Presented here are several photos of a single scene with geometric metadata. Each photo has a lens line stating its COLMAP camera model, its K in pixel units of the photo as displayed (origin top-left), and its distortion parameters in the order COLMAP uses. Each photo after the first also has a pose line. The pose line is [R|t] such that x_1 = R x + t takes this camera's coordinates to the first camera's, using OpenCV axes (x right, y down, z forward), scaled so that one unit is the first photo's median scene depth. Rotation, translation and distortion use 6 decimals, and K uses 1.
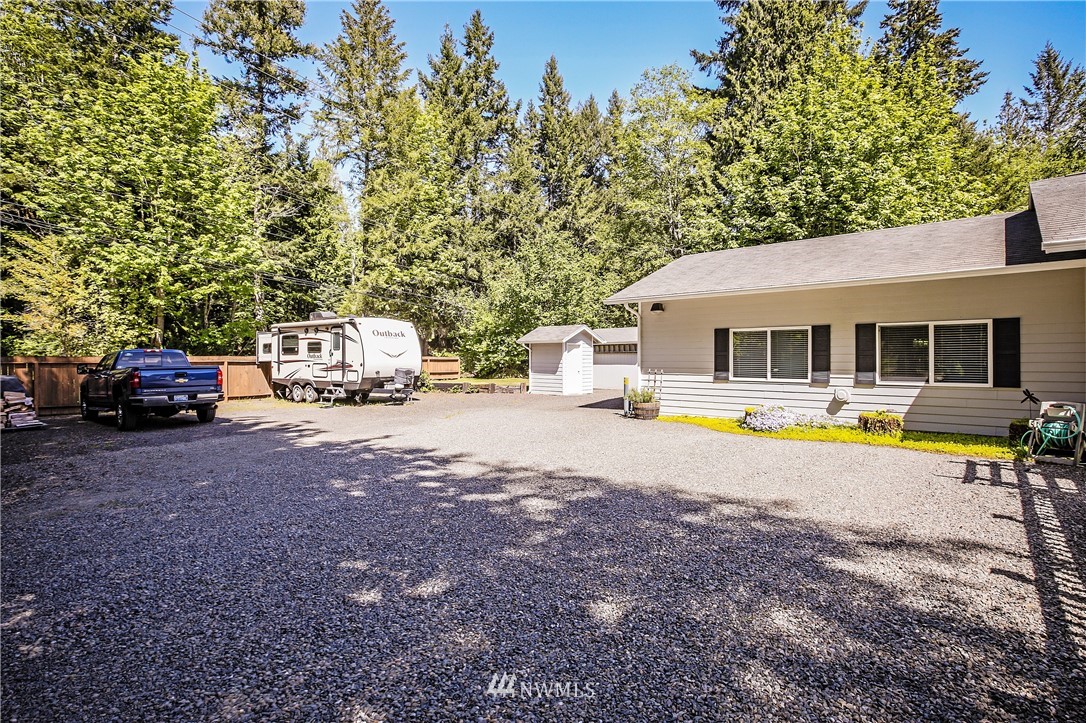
lens RADIAL K [[521.8, 0, 547.0], [0, 521.8, 358.0], [0, 0, 1]] dist [-0.044930, 0.013873]
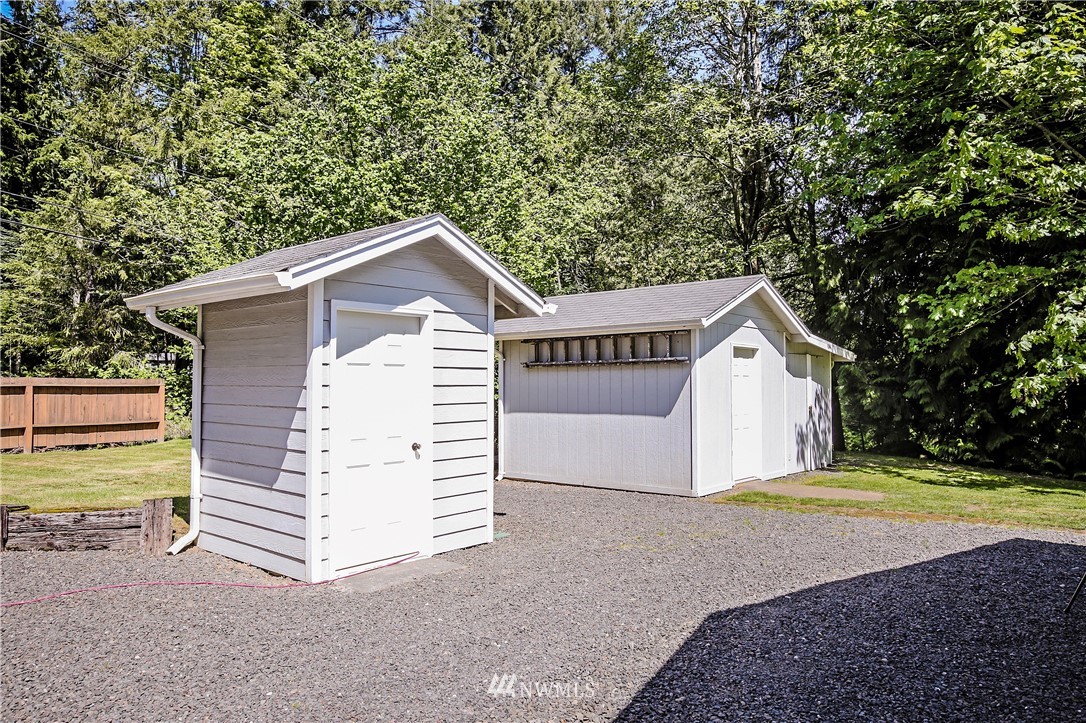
lens RADIAL K [[707.3, 0, 543.0], [0, 707.3, 361.5], [0, 0, 1]] dist [-0.001837, -0.000631]
pose [[0.999556, -0.000571, 0.029787, 0.031091], [0.001410, 0.999603, -0.028128, 0.000058], [-0.029759, 0.028157, 0.999160, 0.218261]]
